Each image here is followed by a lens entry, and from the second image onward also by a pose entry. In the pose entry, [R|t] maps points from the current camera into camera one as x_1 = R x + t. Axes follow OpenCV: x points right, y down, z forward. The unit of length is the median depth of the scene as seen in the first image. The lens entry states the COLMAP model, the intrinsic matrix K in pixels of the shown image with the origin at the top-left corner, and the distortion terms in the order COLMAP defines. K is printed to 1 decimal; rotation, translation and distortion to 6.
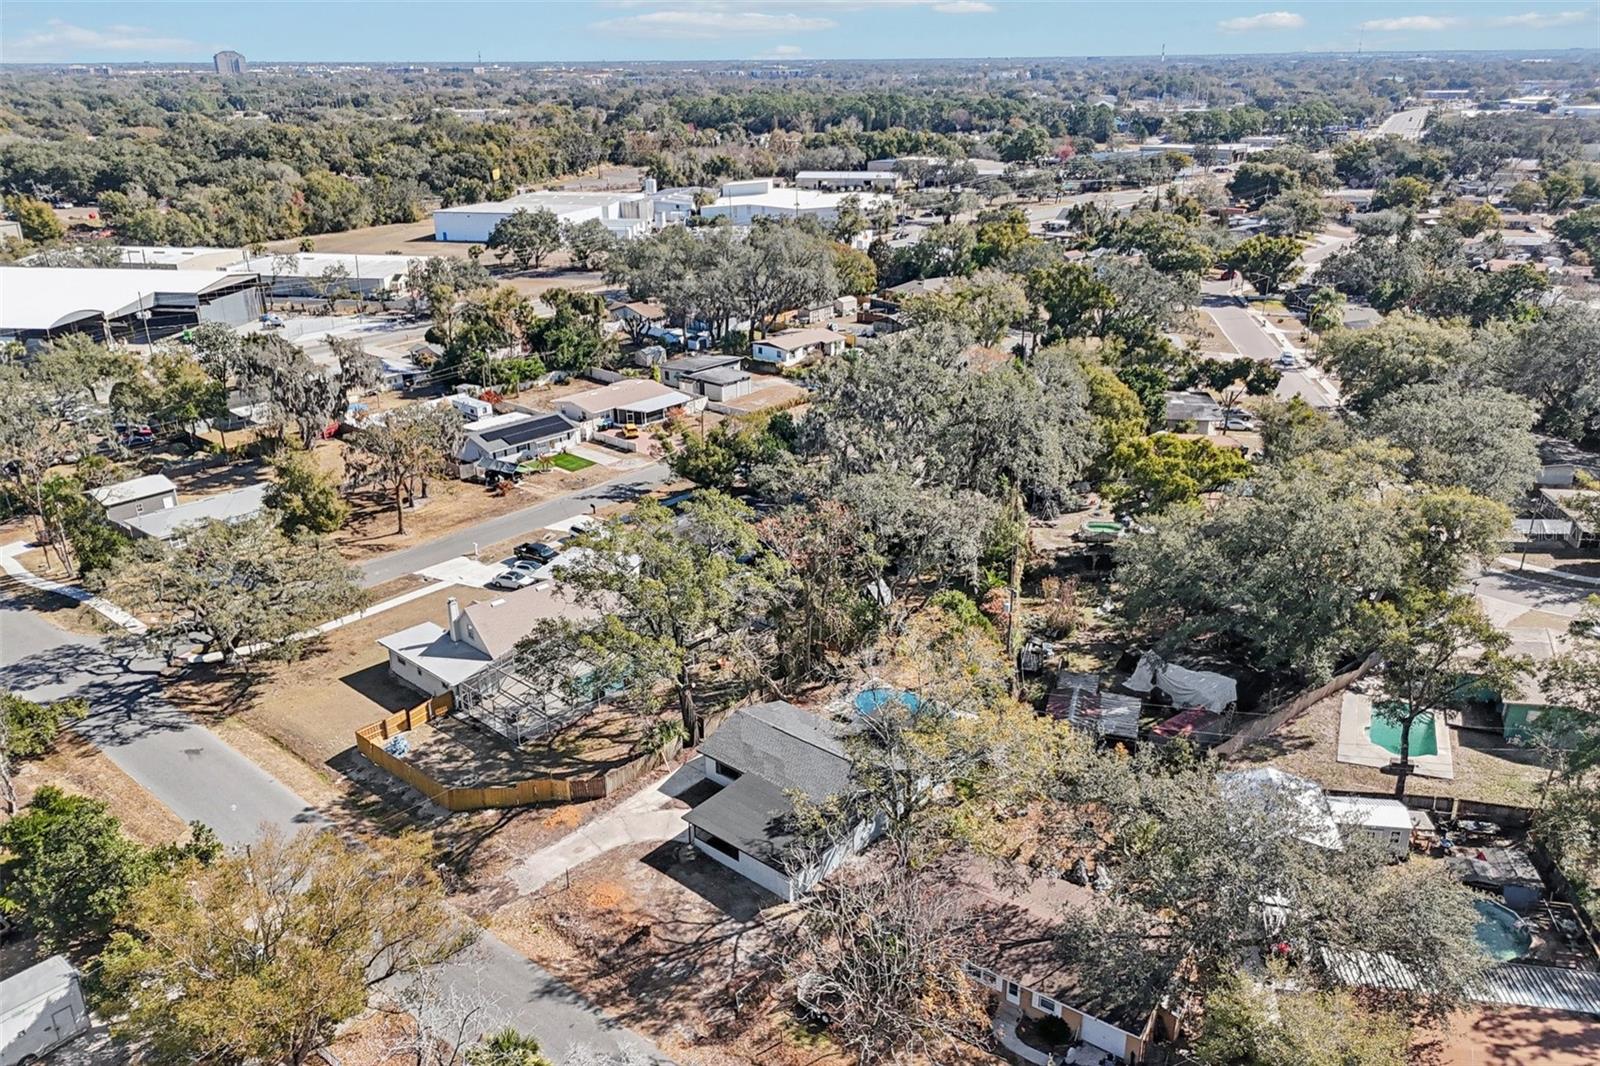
lens RADIAL K [[1229.7, 0, 839.2], [0, 1229.7, 537.7], [0, 0, 1]] dist [0.200277, -0.513311]
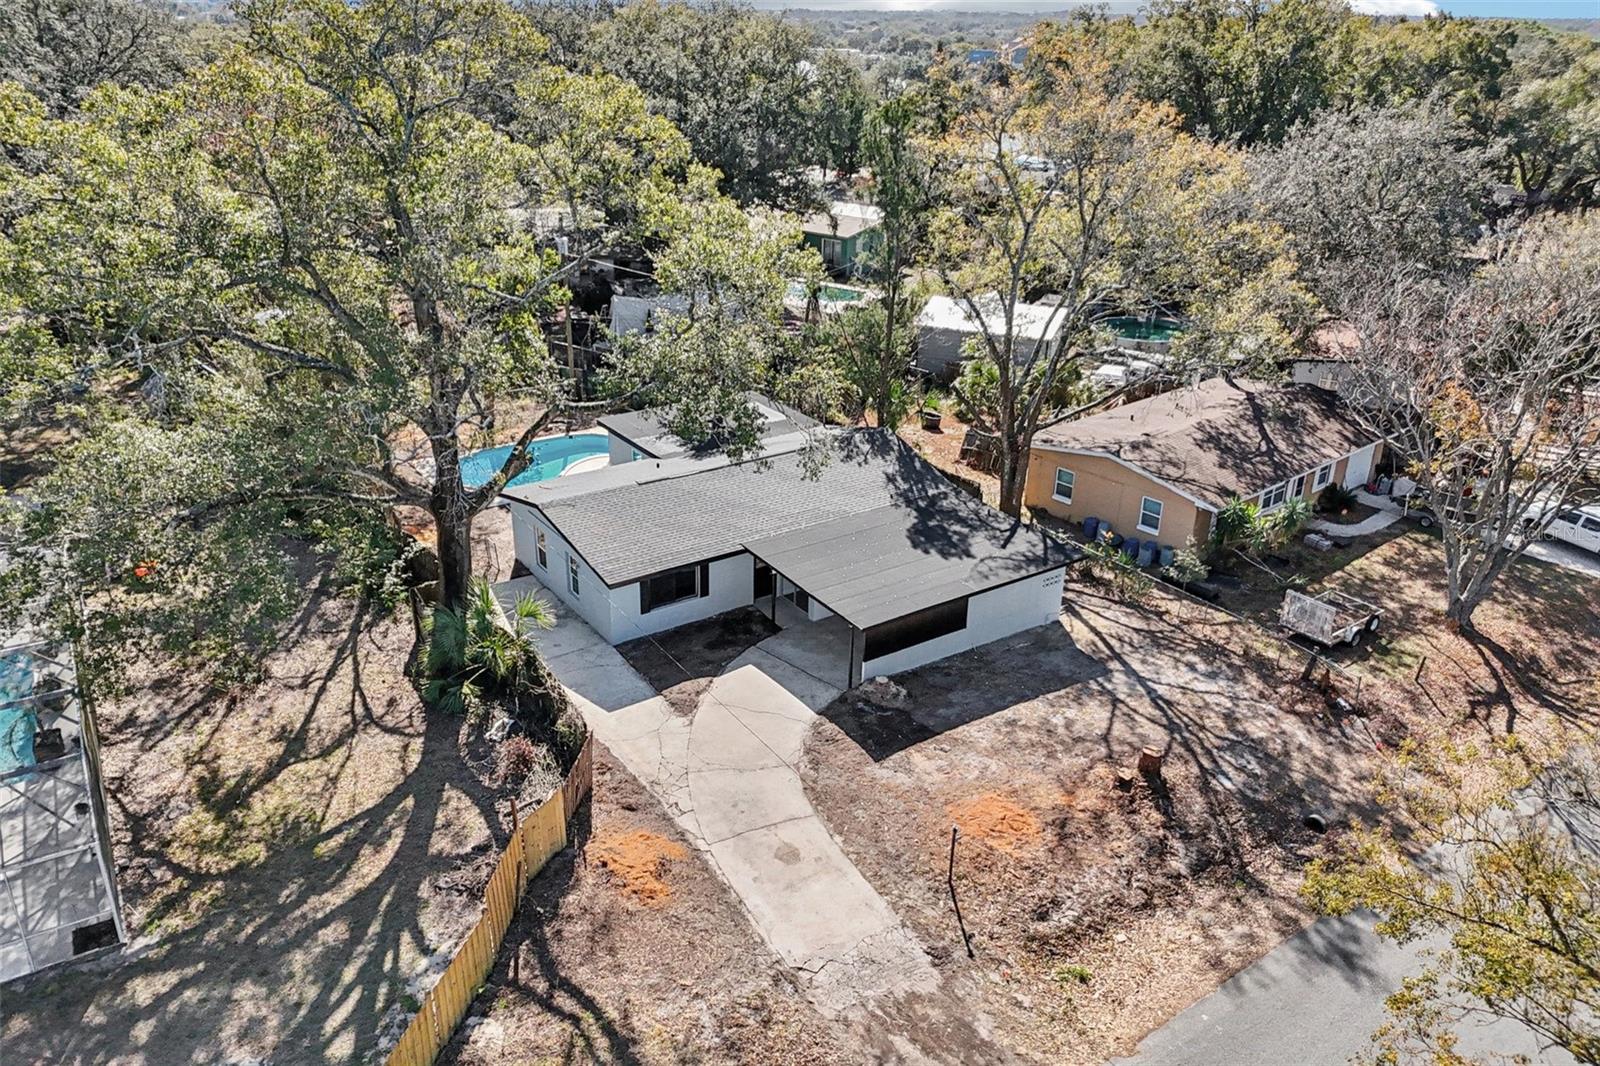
lens RADIAL K [[1165.4, 0, 792.6], [0, 1165.4, 540.8], [0, 0, 1]] dist [0.067390, -0.058266]
pose [[0.265190, -0.391519, 0.881129, -0.415838], [0.341798, 0.892675, 0.293780, 0.057830], [-0.901581, 0.223260, 0.370548, 0.742714]]
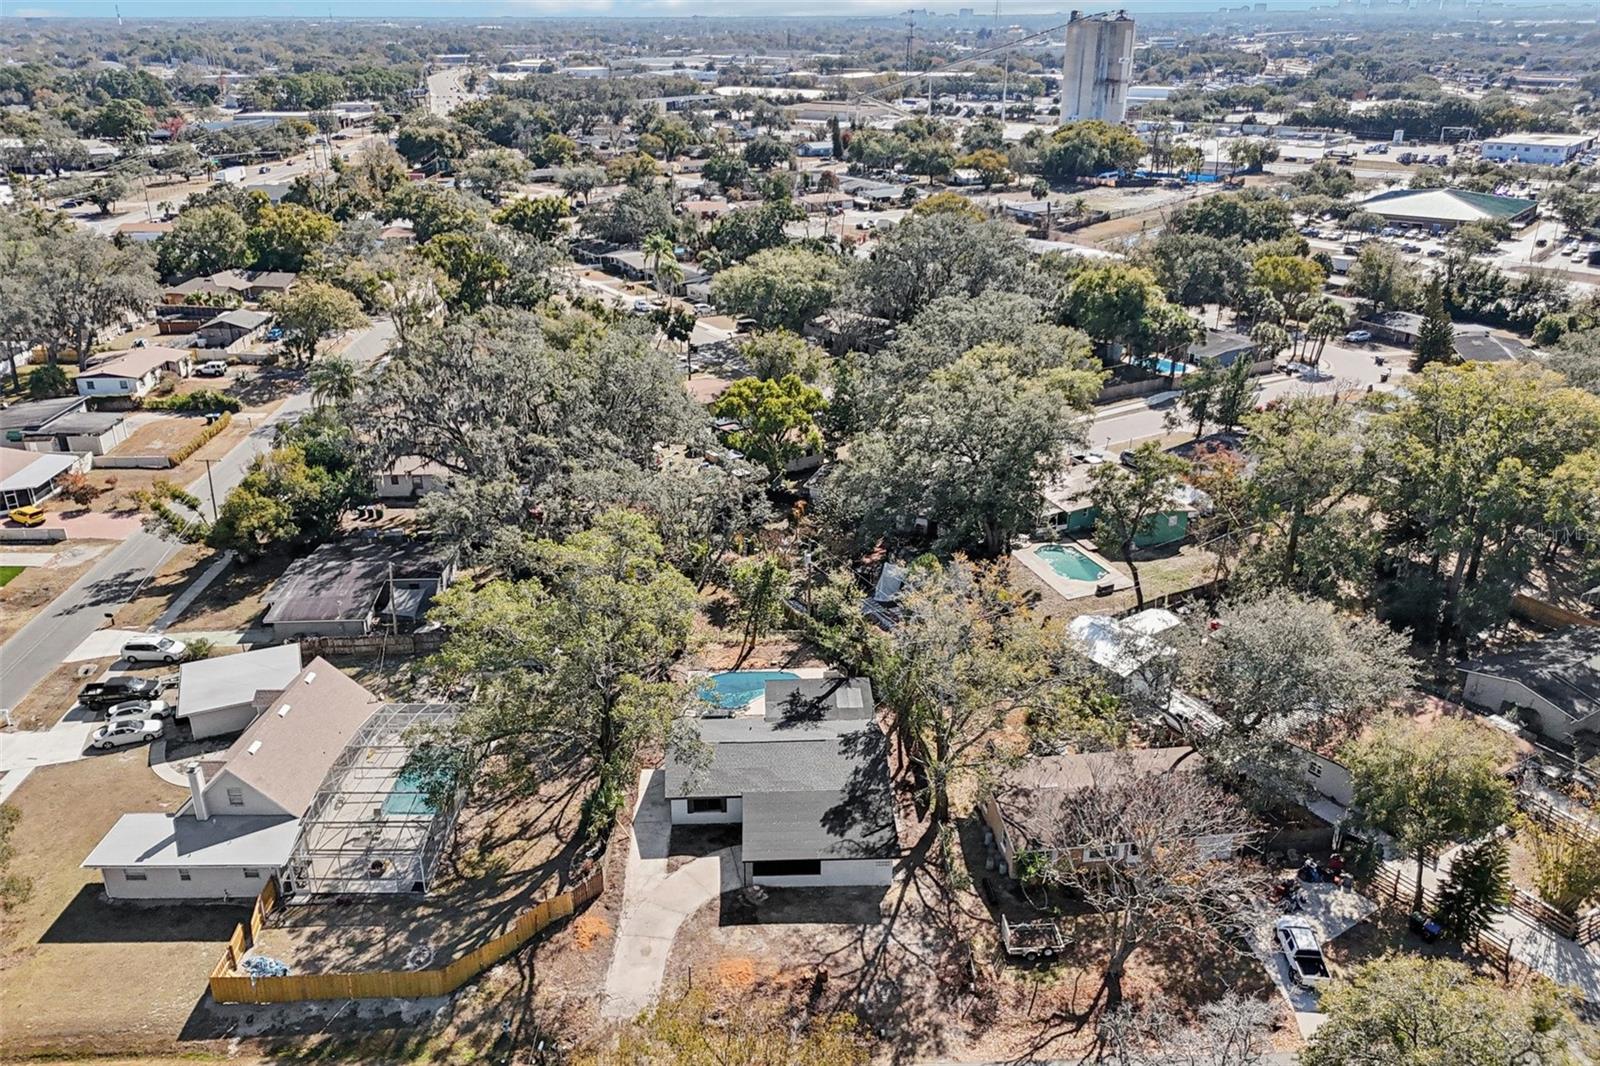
lens RADIAL K [[1199.5, 0, 820.9], [0, 1199.5, 535.3], [0, 0, 1]] dist [0.073261, -0.061618]
pose [[0.733401, -0.264856, 0.626078, -0.493387], [0.244187, 0.962152, 0.120983, -0.083759], [-0.634425, 0.064151, 0.770318, 0.232220]]
